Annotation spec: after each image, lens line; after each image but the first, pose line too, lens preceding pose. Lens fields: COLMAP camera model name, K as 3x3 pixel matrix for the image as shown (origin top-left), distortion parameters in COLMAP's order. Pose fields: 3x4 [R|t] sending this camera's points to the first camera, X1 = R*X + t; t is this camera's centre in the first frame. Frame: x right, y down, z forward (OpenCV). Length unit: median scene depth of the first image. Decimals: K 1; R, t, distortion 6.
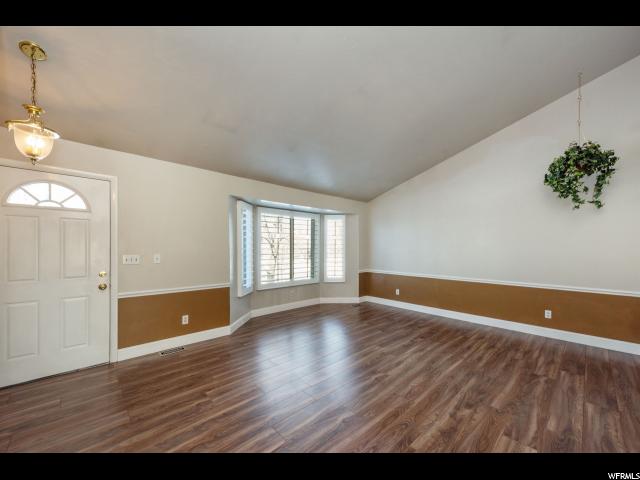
lens RADIAL K [[255.1, 0, 323.7], [0, 255.1, 240.4], [0, 0, 1]] dist [0.018894, -0.000148]
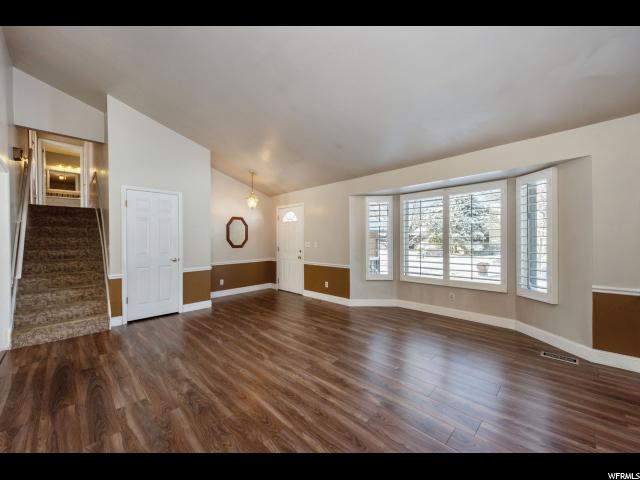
lens RADIAL K [[255.1, 0, 323.7], [0, 255.1, 240.4], [0, 0, 1]] dist [0.018894, -0.000148]
pose [[0.021387, -0.002400, -0.999768, 1.213777], [0.035494, 0.999369, -0.001640, 0.054594], [0.999141, -0.035450, 0.021459, 1.169949]]
